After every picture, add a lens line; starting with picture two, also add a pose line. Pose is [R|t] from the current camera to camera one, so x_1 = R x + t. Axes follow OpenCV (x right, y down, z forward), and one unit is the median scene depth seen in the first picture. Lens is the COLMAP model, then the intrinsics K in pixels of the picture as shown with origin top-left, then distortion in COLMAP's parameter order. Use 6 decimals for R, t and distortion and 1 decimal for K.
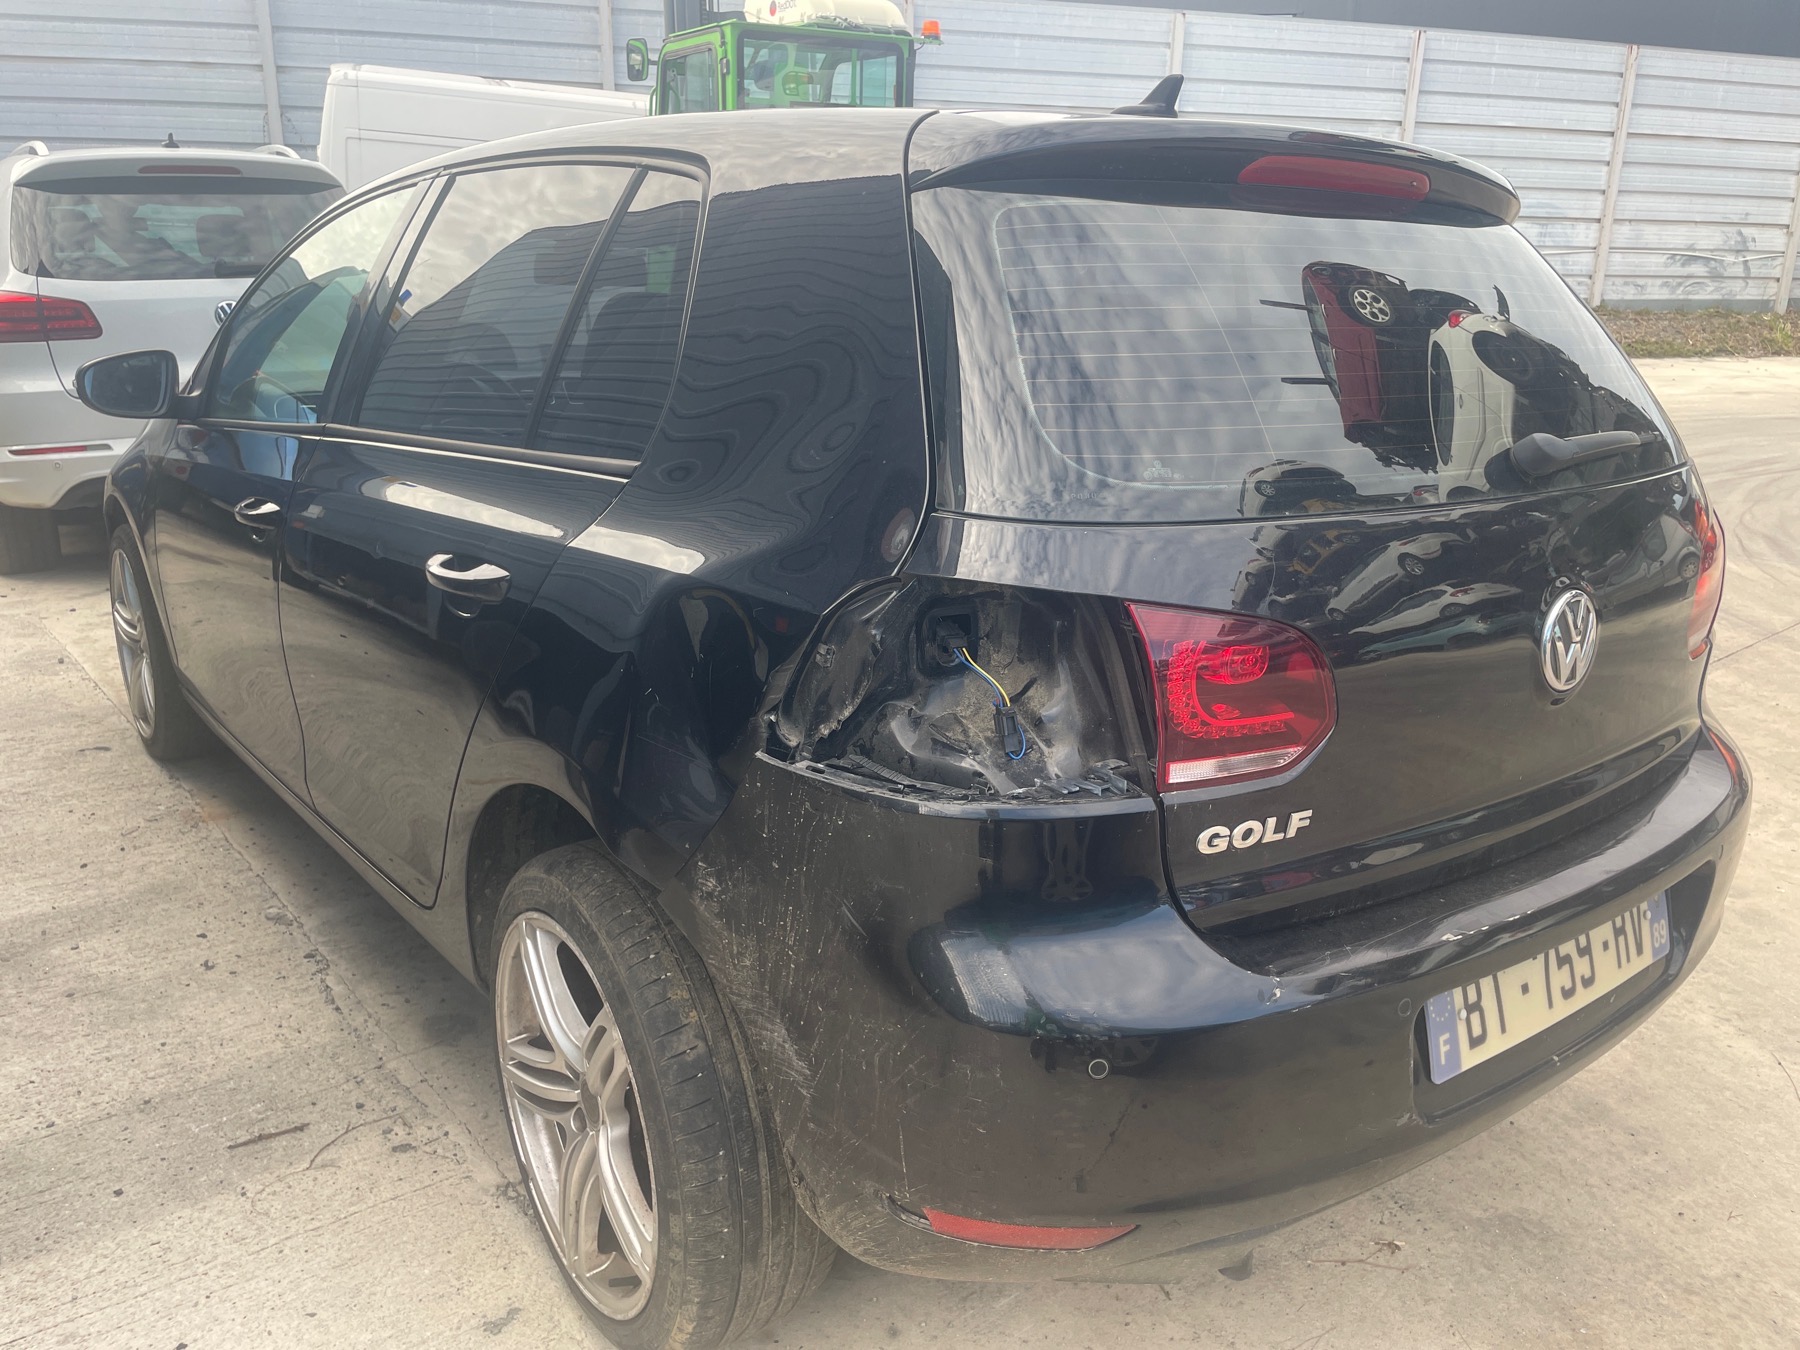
lens RADIAL K [[1296.0, 0, 864.4], [0, 1296.0, 685.5], [0, 0, 1]] dist [0.087476, -0.108114]
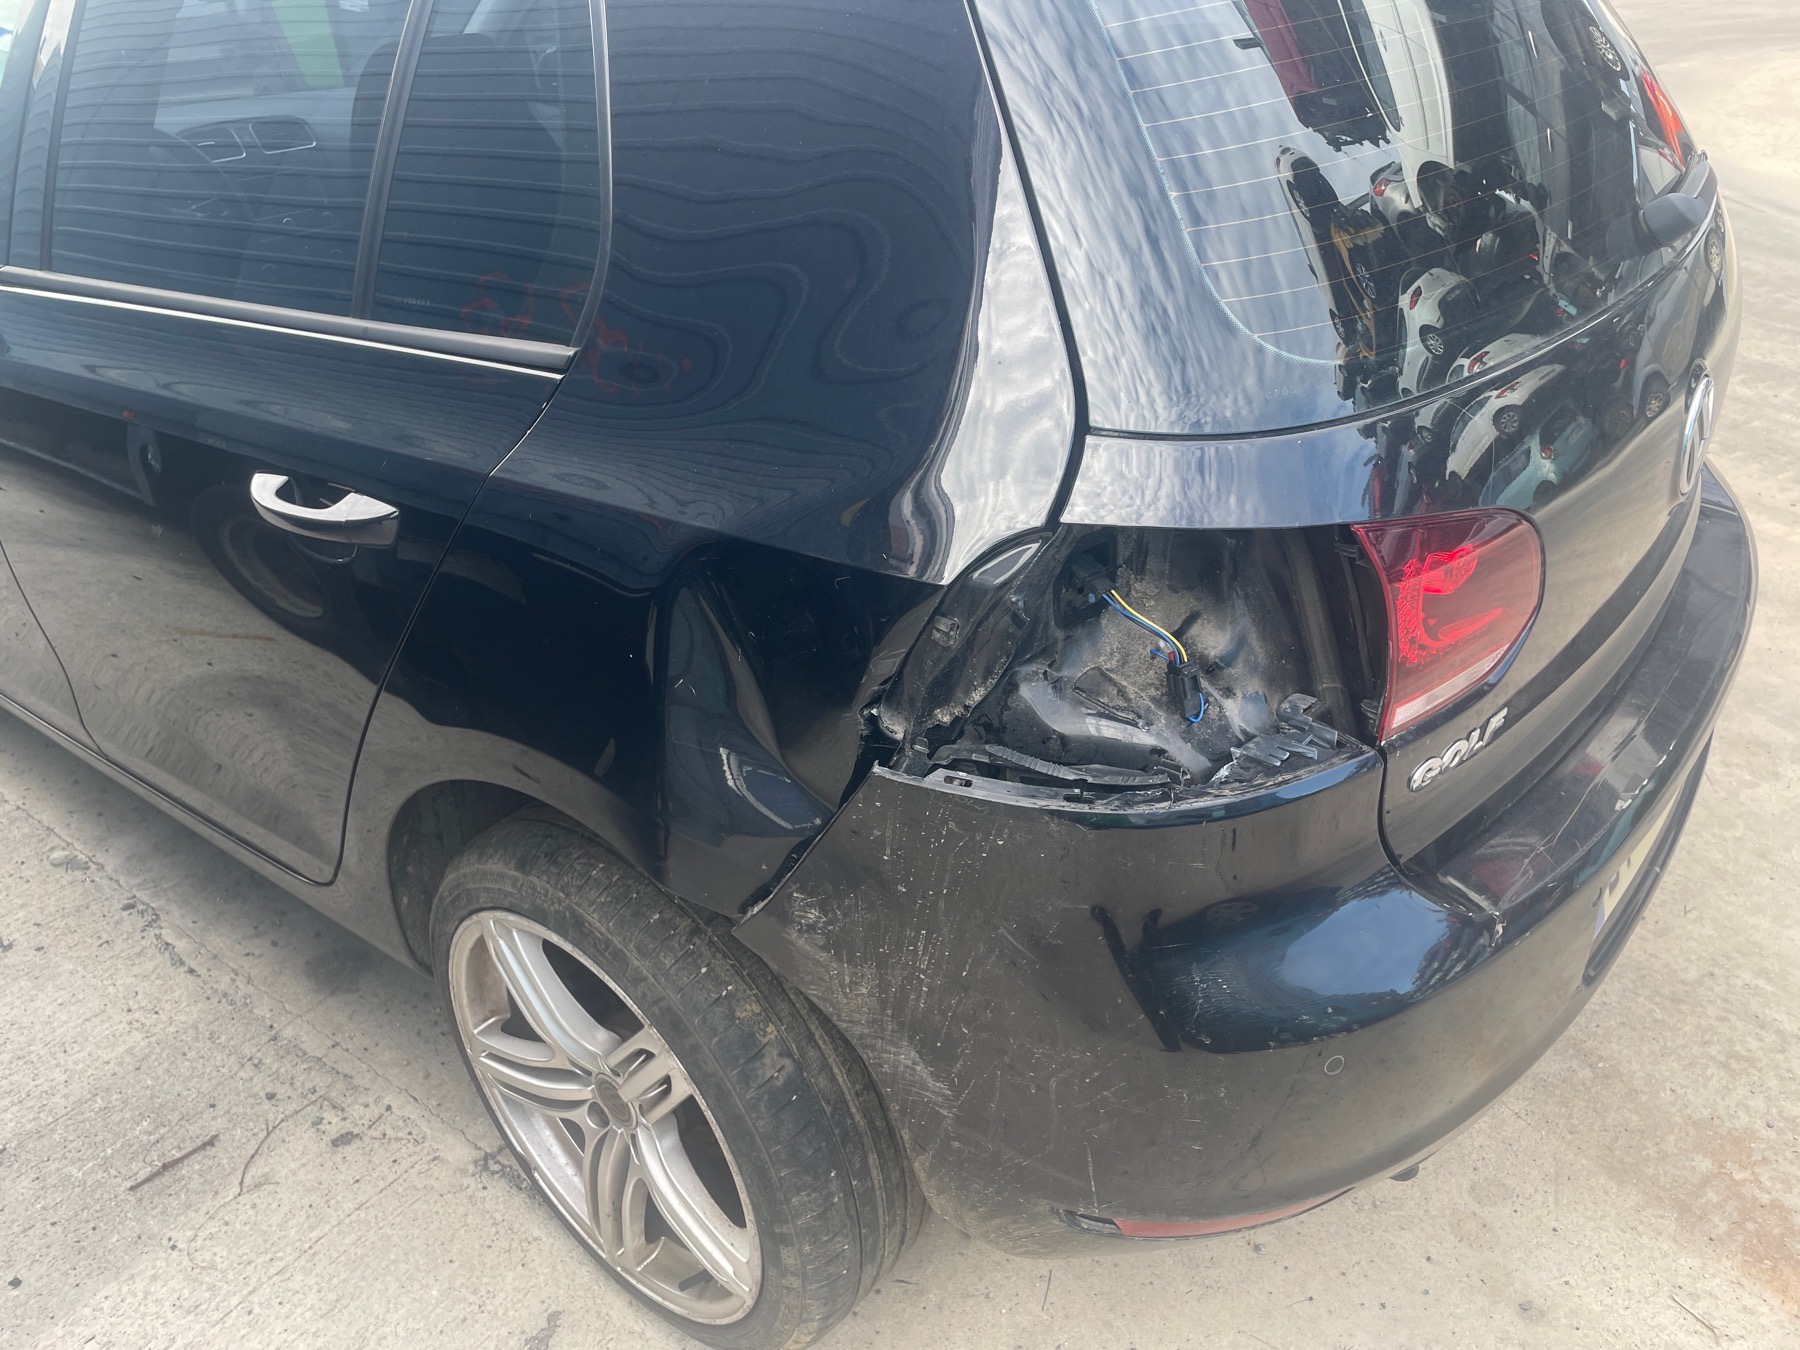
lens RADIAL K [[1333.9, 0, 898.5], [0, 1333.9, 687.5], [0, 0, 1]] dist [0.085681, -0.108462]
pose [[0.968573, -0.168734, 0.182744, -0.154880], [0.123184, 0.963690, 0.236913, -0.135377], [-0.216084, -0.206957, 0.954189, 0.191080]]
